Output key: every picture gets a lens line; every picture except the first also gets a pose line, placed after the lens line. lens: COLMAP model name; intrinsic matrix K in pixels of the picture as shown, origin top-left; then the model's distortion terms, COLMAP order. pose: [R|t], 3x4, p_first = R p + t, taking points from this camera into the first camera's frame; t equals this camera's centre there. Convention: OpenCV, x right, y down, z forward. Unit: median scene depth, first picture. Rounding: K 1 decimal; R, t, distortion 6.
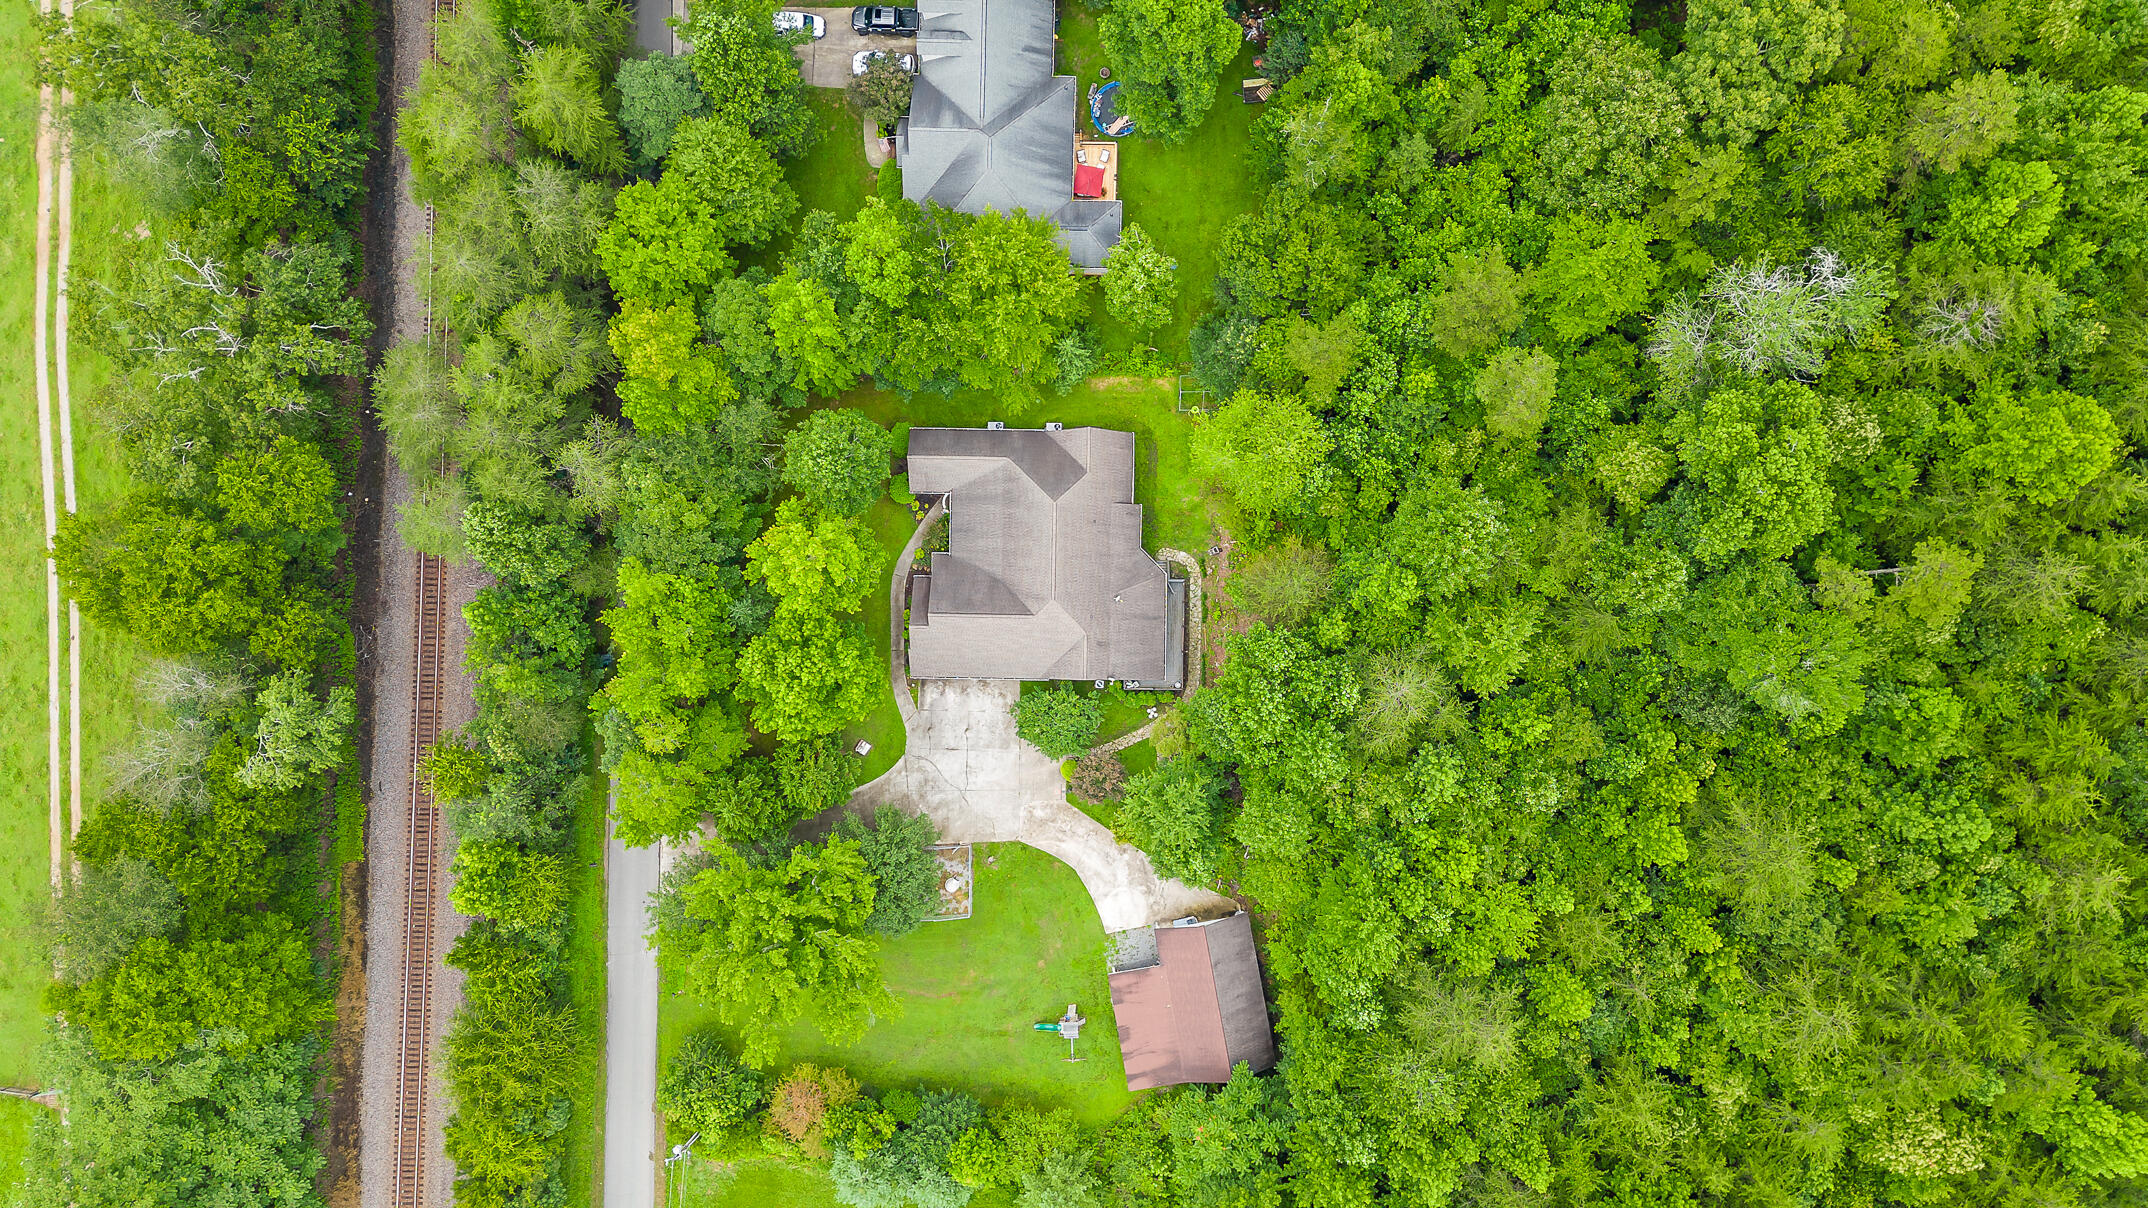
lens RADIAL K [[1507.3, 0, 1063.2], [0, 1507.3, 598.7], [0, 0, 1]] dist [0.069675, -0.069977]
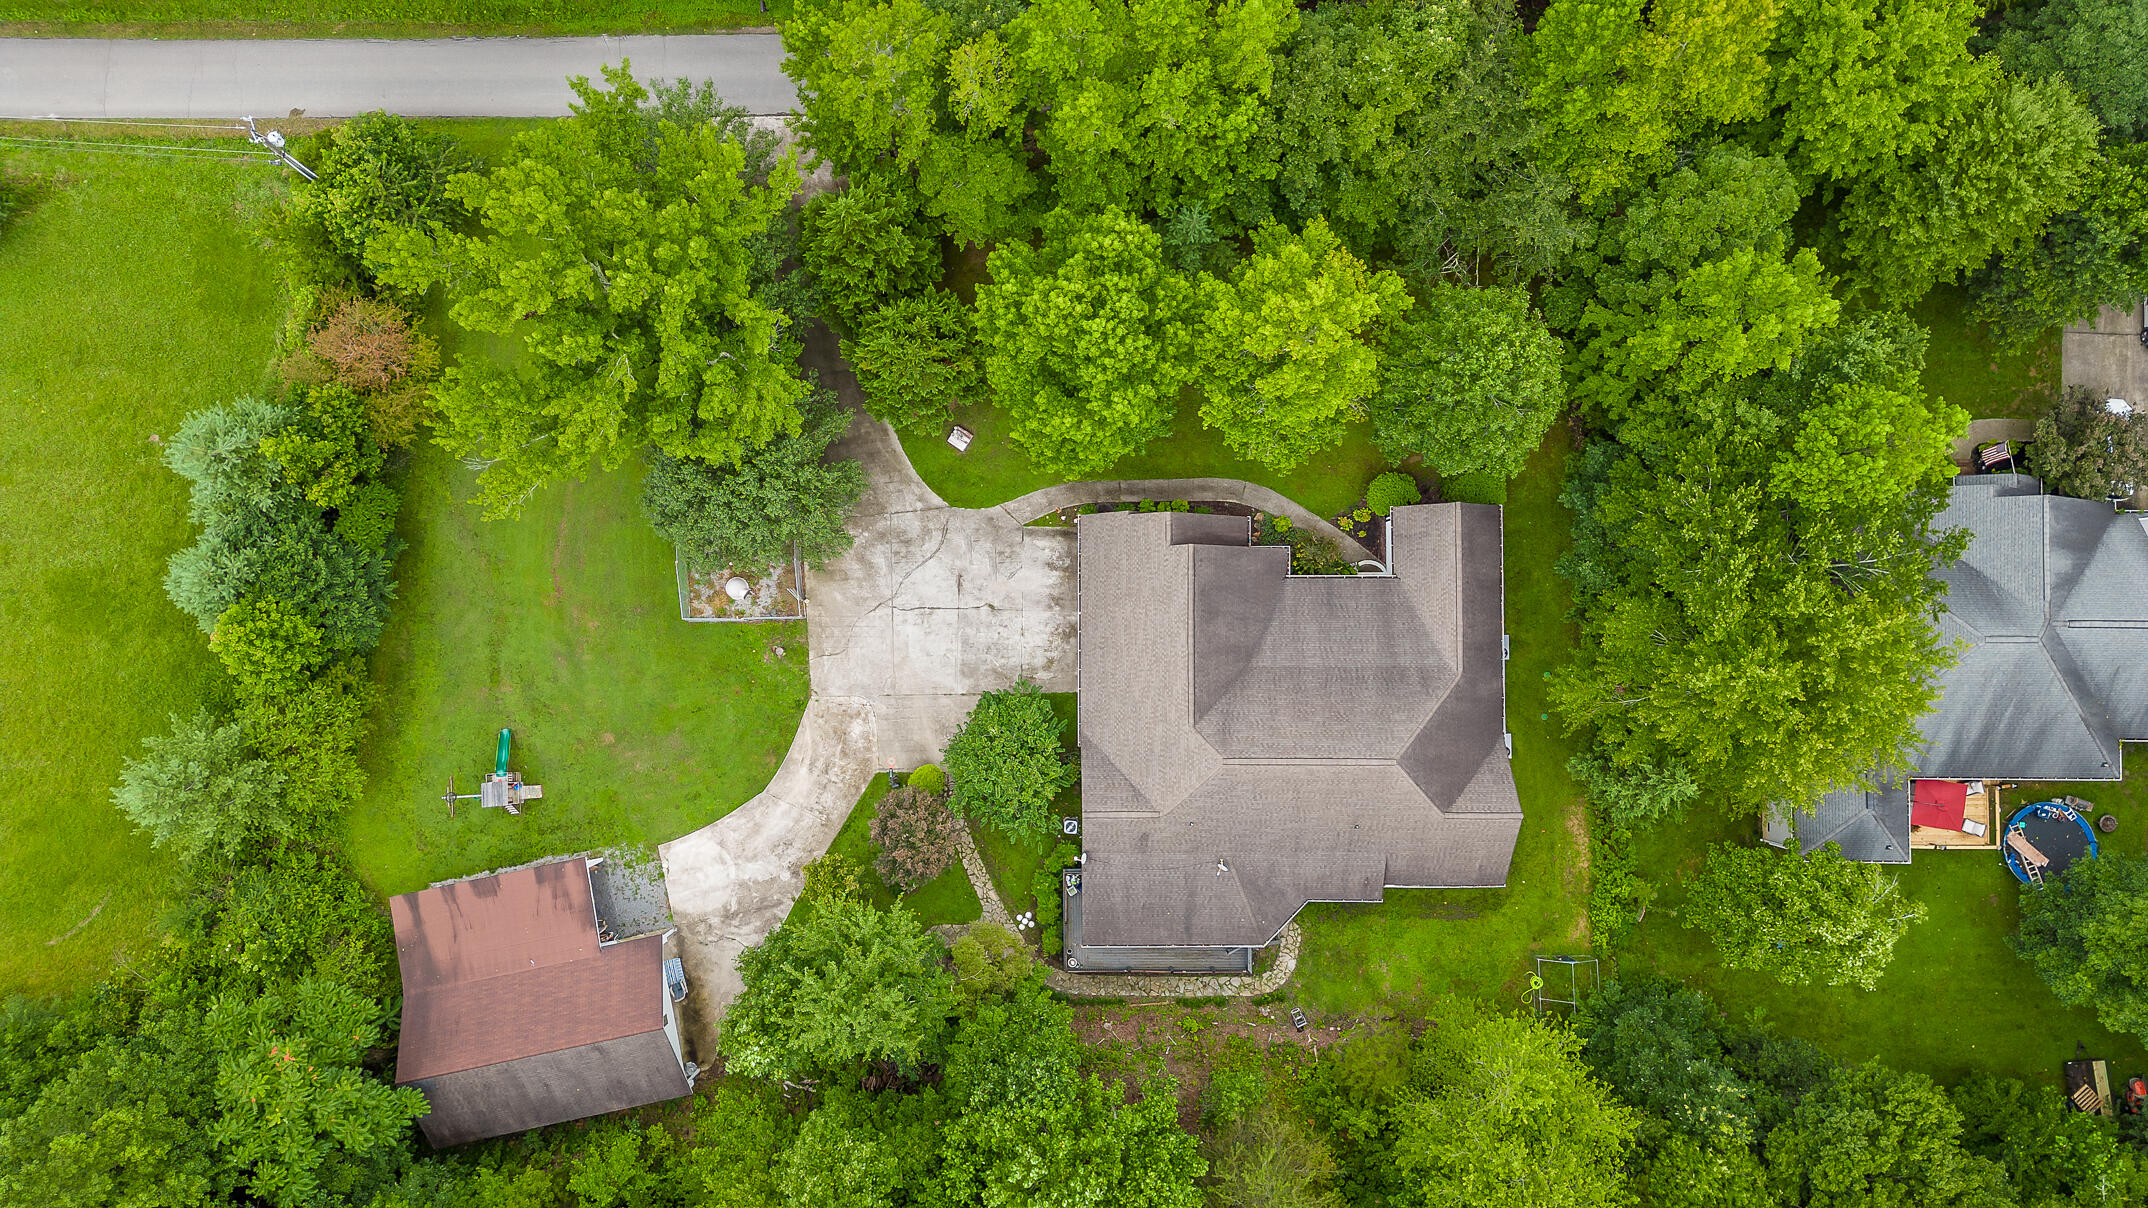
lens RADIAL K [[1507.3, 0, 1065.7], [0, 1507.3, 595.5], [0, 0, 1]] dist [0.069675, -0.069977]
pose [[0.018344, 0.999343, -0.031269, -0.051501], [-0.999728, 0.018785, 0.013852, 0.050611], [0.014430, 0.031006, 0.999415, 0.409128]]
